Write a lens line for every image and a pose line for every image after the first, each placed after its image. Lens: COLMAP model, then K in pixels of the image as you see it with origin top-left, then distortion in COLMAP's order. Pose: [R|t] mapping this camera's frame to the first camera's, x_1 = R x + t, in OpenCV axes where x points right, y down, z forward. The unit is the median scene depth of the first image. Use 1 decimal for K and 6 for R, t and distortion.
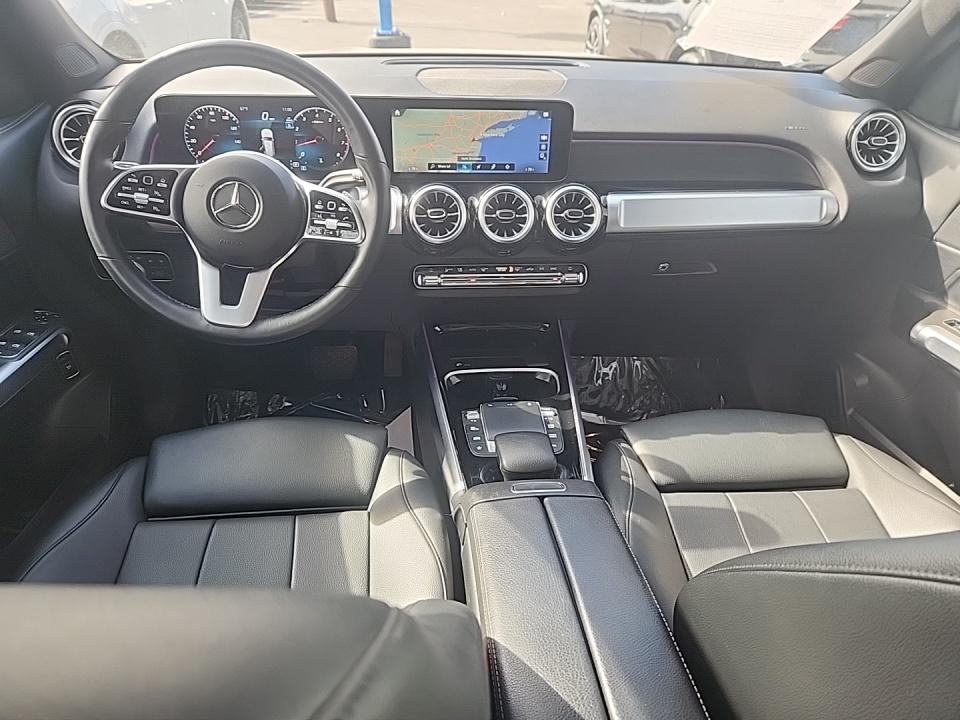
lens RADIAL K [[637.8, 0, 479.2], [0, 637.8, 364.8], [0, 0, 1]] dist [0.011838, 0.000222]
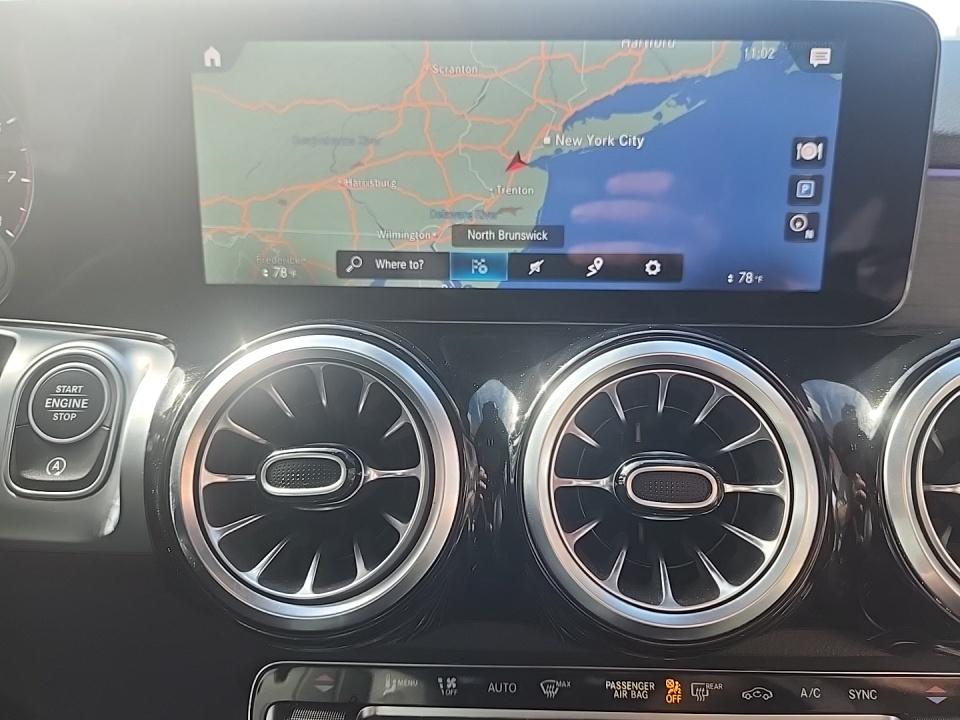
lens RADIAL K [[637.8, 0, 478.2], [0, 637.8, 358.6], [0, 0, 1]] dist [0.011838, 0.000222]
pose [[0.992011, 0.013609, -0.125415, 0.008545], [-0.044851, 0.967257, -0.249804, -0.216156], [0.117909, 0.253433, 0.960140, 0.782509]]
